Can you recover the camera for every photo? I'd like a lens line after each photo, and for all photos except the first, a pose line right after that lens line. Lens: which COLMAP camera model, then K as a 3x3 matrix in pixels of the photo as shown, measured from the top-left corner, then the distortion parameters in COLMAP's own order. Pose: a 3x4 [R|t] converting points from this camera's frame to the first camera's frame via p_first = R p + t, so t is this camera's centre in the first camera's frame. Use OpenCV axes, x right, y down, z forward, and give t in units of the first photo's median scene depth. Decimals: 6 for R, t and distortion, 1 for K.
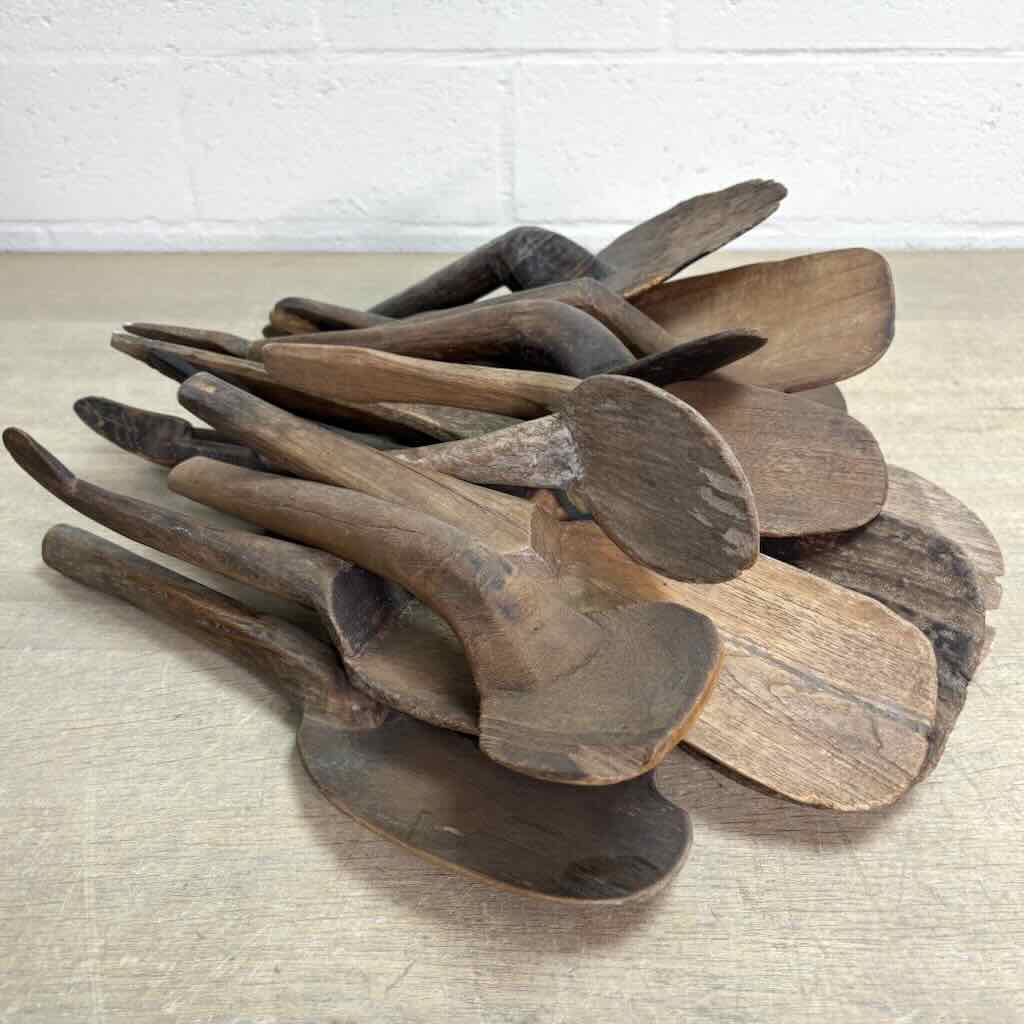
lens RADIAL K [[996.2, 0, 482.0], [0, 996.2, 507.0], [0, 0, 1]] dist [0.007998, 0.000000]
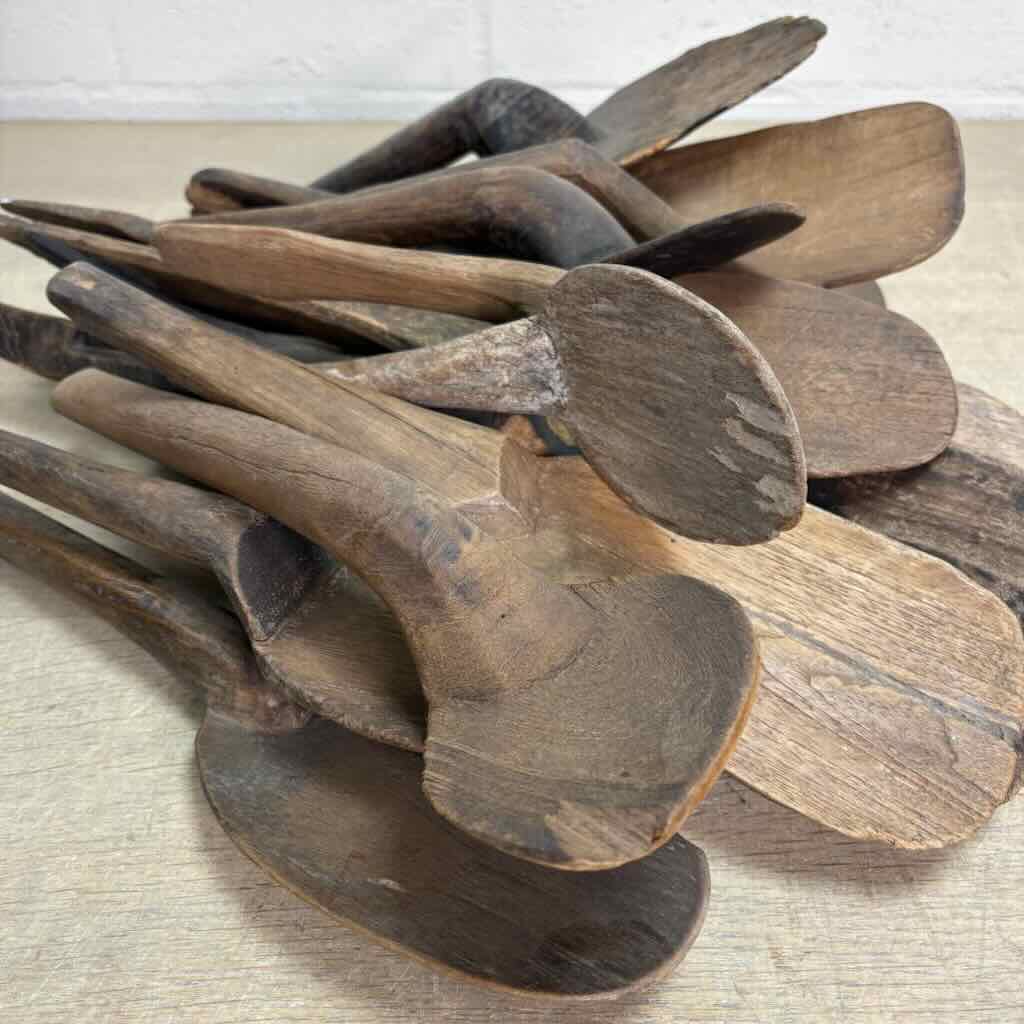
lens RADIAL K [[996.2, 0, 498.1], [0, 996.2, 497.0], [0, 0, 1]] dist [0.007998, 0.000000]
pose [[0.999552, -0.006210, 0.029277, 0.025829], [0.003407, 0.995487, 0.094842, -0.029742], [-0.029734, -0.094700, 0.995062, 0.239561]]
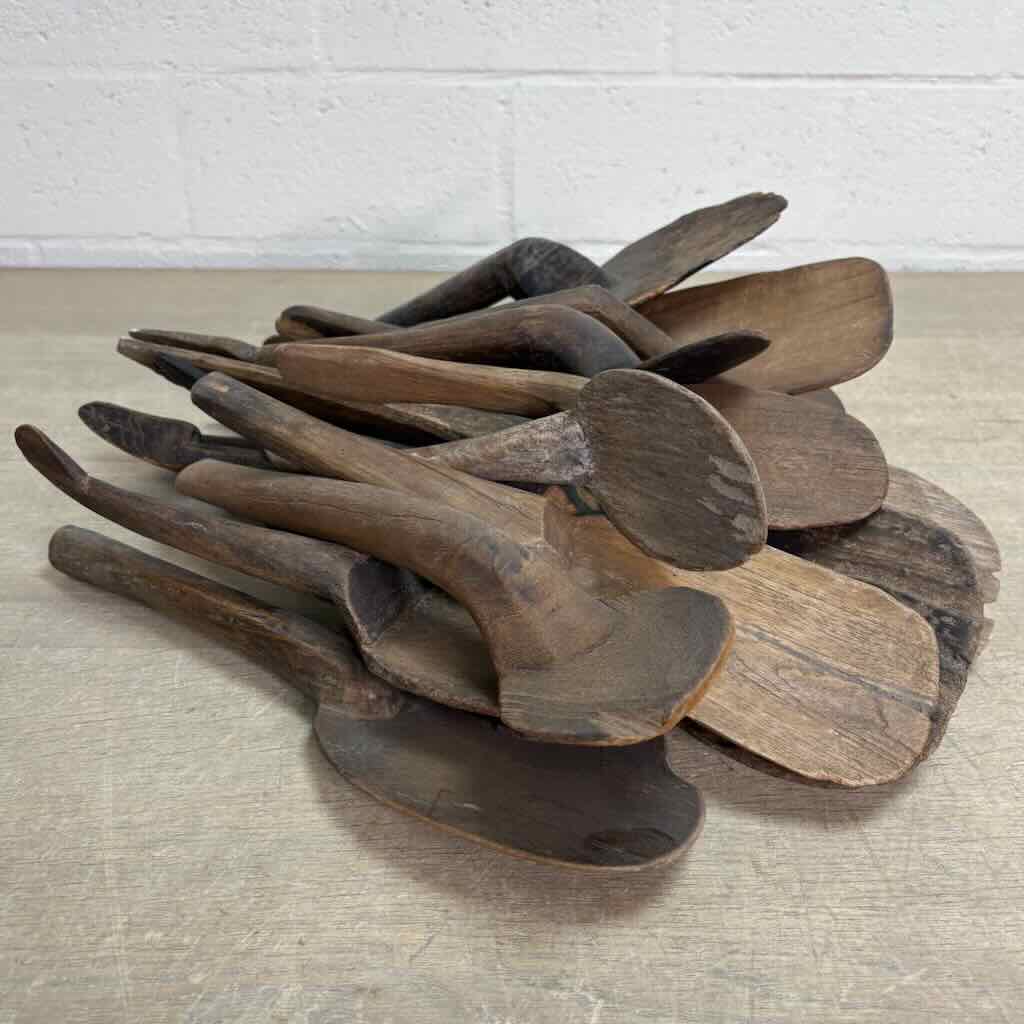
lens RADIAL K [[1040.8, 0, 497.1], [0, 1040.8, 504.9], [0, 0, 1]] dist [0.010479, 0.000000]
pose [[0.999595, 0.001844, 0.028397, -0.029658], [-0.000630, 0.999088, -0.042683, 0.051594], [-0.028450, 0.042648, 0.998685, -0.067882]]
